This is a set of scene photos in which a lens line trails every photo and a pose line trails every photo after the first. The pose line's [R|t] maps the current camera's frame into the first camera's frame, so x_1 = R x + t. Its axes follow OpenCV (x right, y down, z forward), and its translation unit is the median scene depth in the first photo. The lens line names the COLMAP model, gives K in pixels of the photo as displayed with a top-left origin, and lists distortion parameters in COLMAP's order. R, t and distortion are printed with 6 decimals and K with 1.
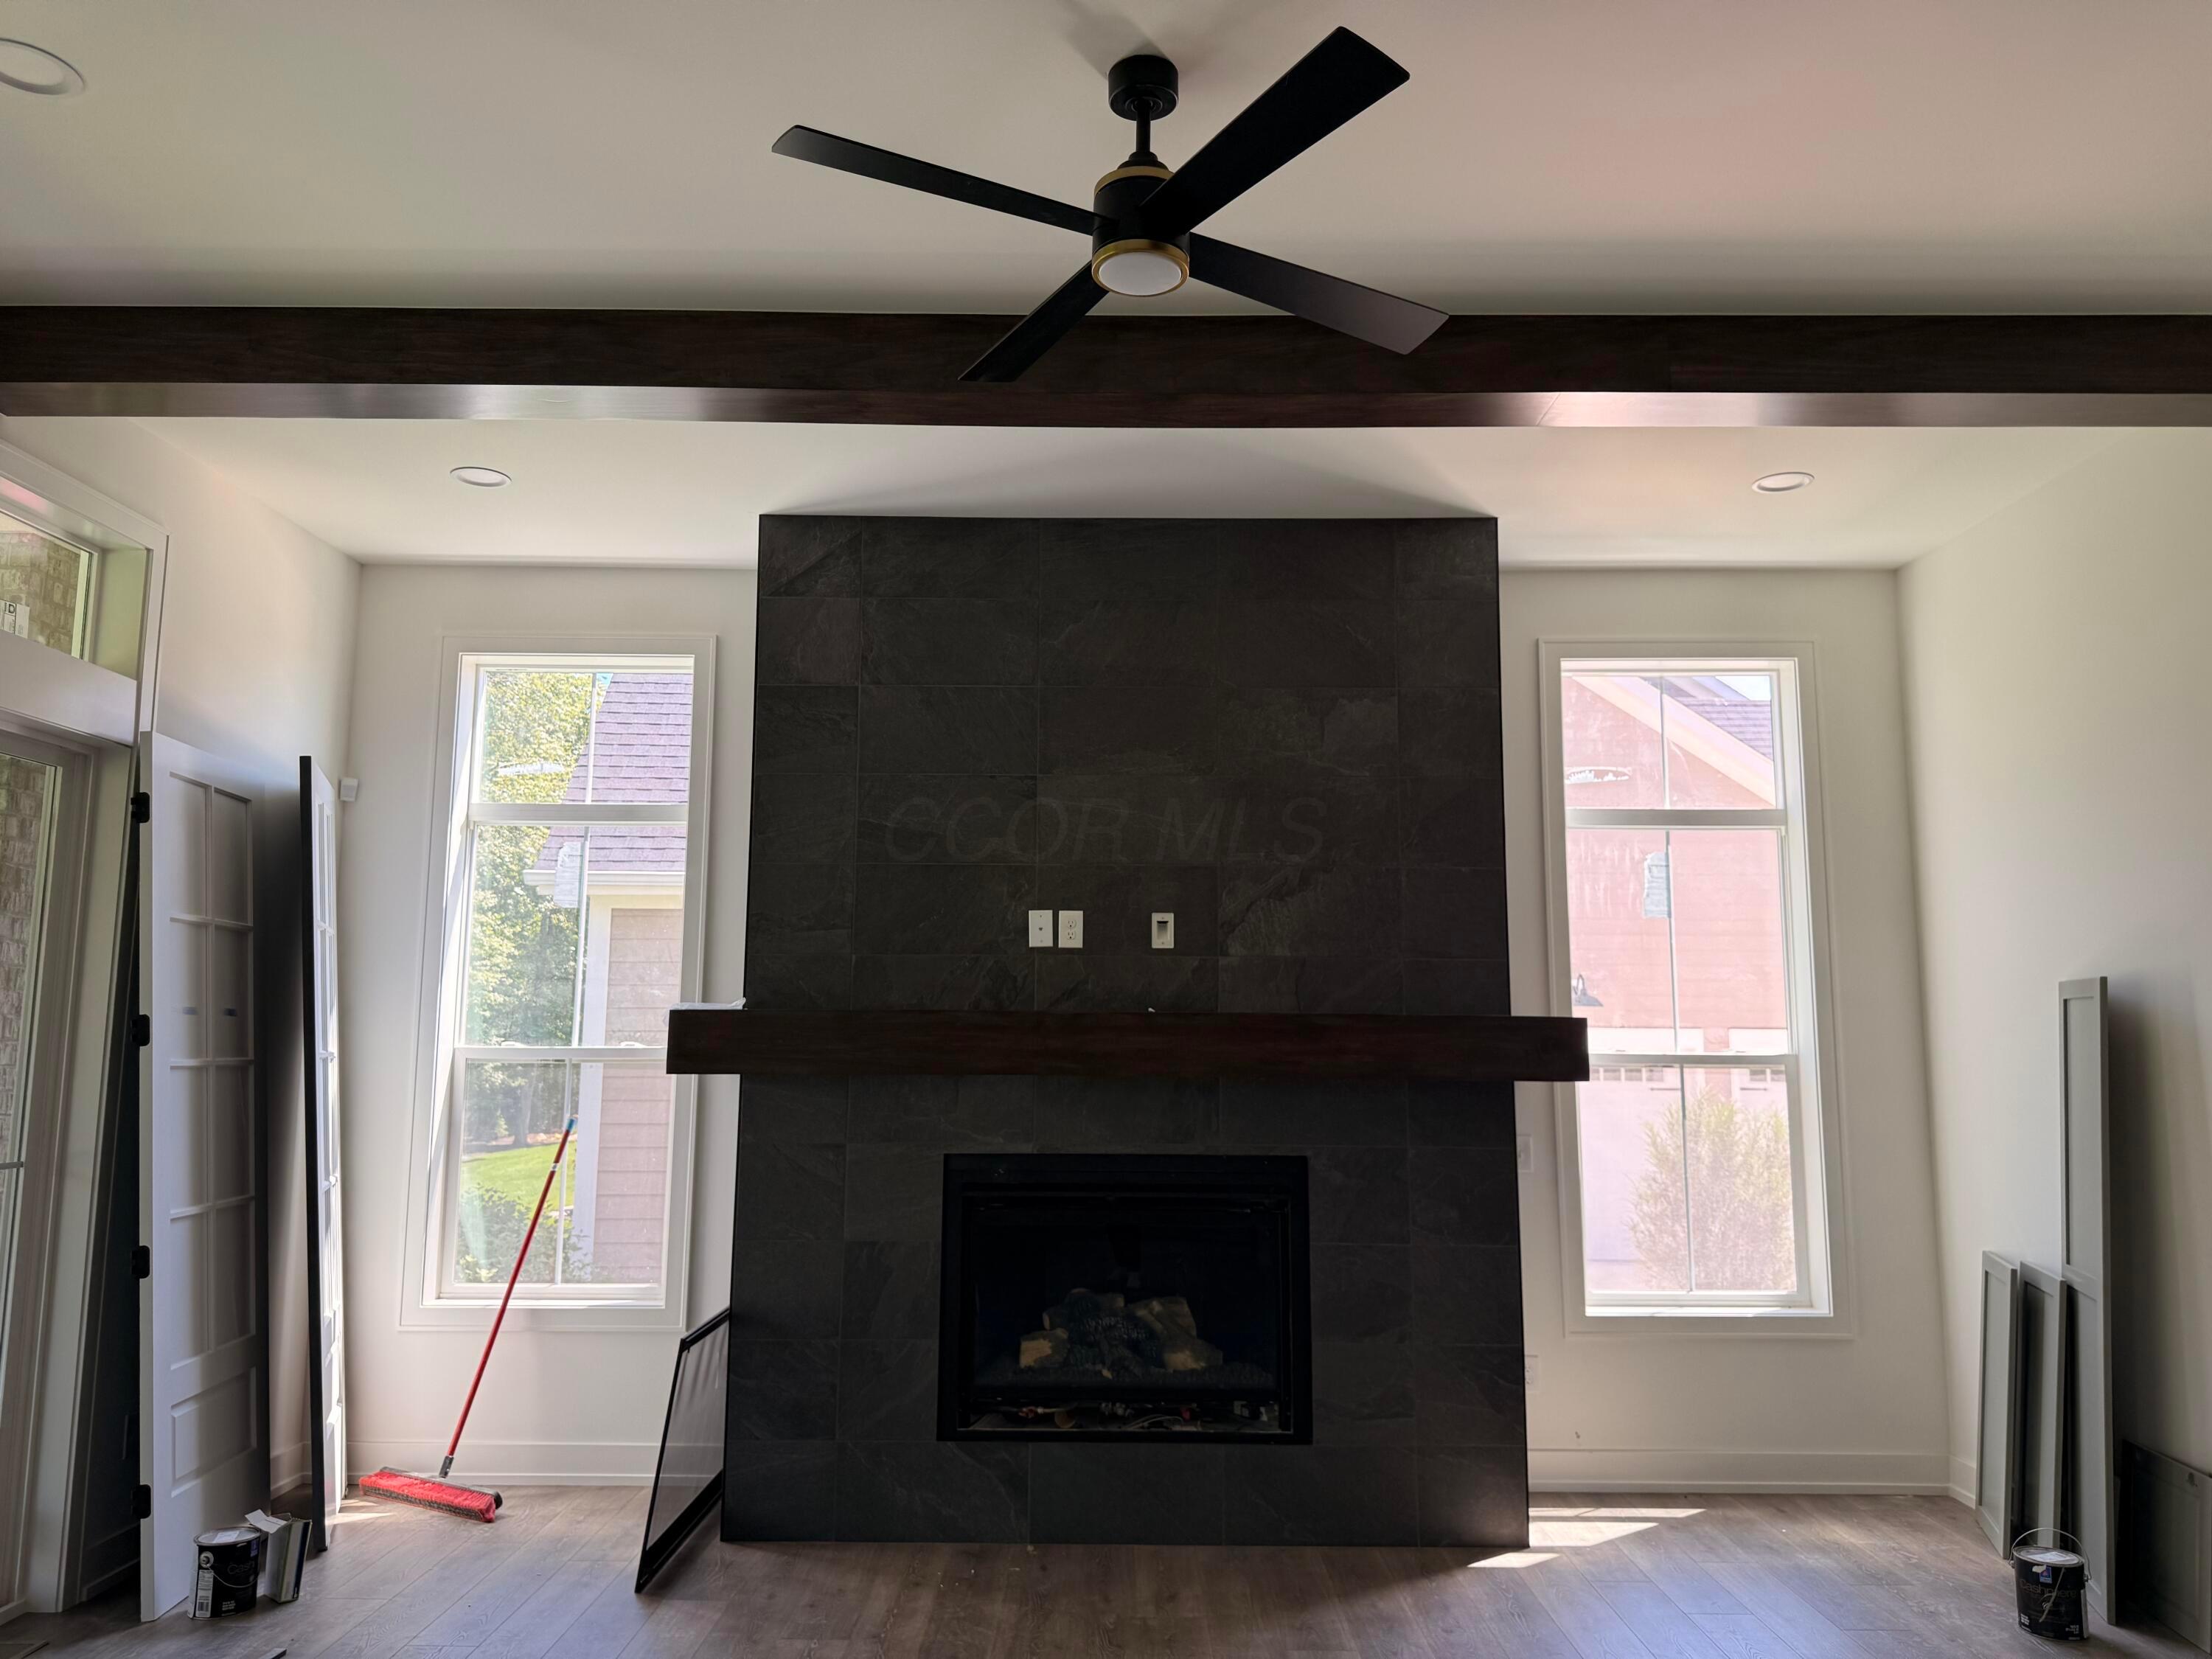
lens RADIAL K [[1553.3, 0, 1106.0], [0, 1553.3, 829.5], [0, 0, 1]] dist [0.111302, -0.187795]
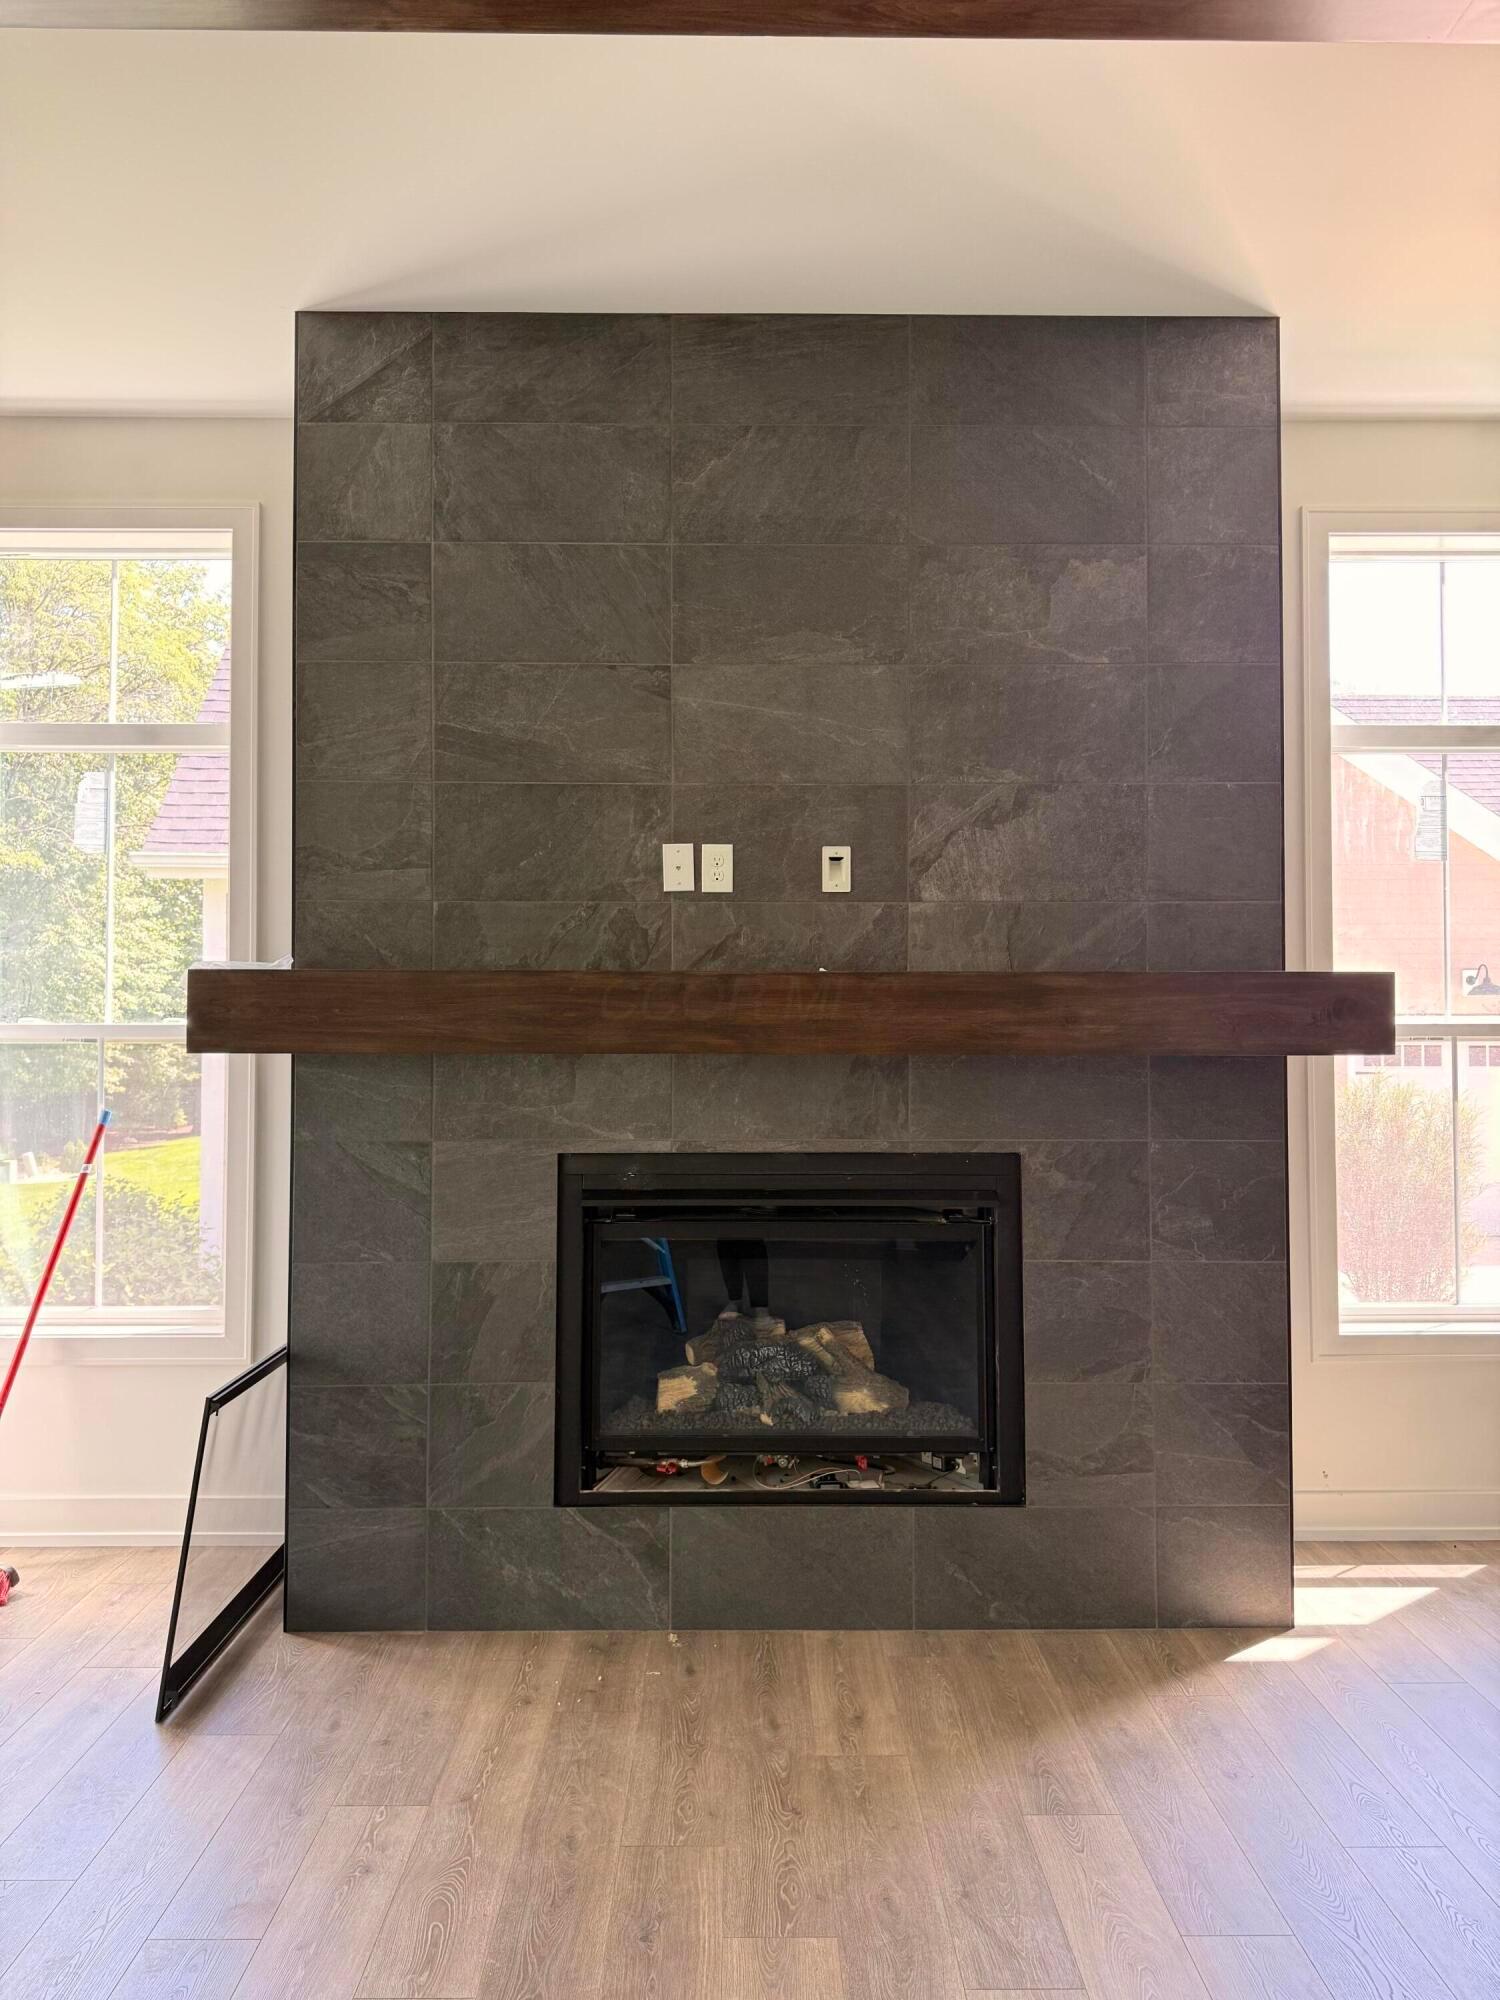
lens RADIAL K [[1404.4, 0, 759.1], [0, 1404.4, 999.0], [0, 0, 1]] dist [0.111302, -0.187795]
pose [[0.999826, -0.005295, 0.017864, -0.014917], [0.003361, 0.994295, 0.106615, 0.055414], [-0.018327, -0.106536, 0.994140, 0.302857]]
